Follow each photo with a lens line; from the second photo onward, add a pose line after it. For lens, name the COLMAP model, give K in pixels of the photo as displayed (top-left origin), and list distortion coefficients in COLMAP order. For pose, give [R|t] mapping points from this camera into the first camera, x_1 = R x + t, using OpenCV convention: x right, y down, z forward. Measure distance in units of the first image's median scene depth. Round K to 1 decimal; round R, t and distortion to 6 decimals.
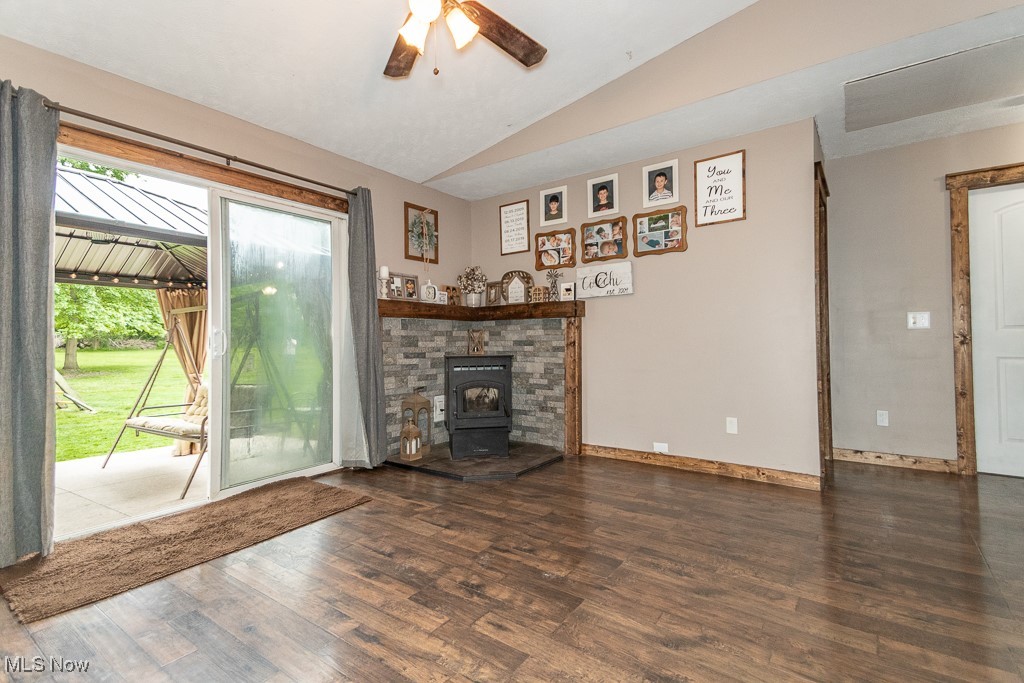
lens RADIAL K [[473.7, 0, 512.0], [0, 473.7, 341.5], [0, 0, 1]] dist [0.046091, -0.000117]
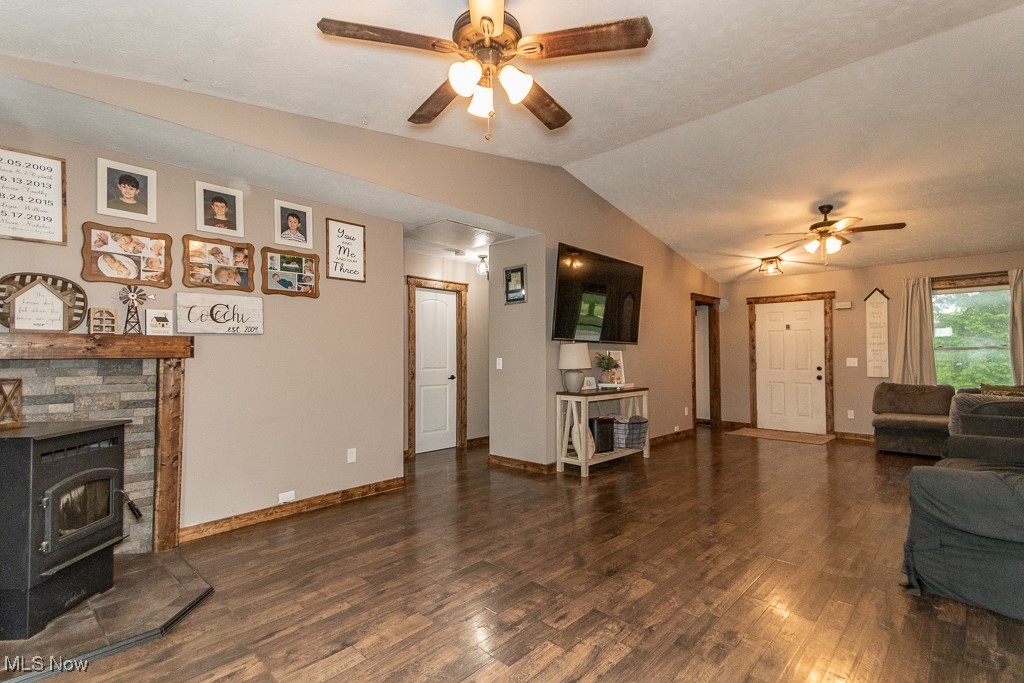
lens RADIAL K [[479.8, 0, 509.5], [0, 479.8, 357.3], [0, 0, 1]] dist [0.051073, -0.000178]
pose [[0.128684, 0.008450, 0.991650, -0.602138], [0.009259, 0.999910, -0.009722, -0.044028], [-0.991642, 0.010433, 0.128594, 0.427835]]
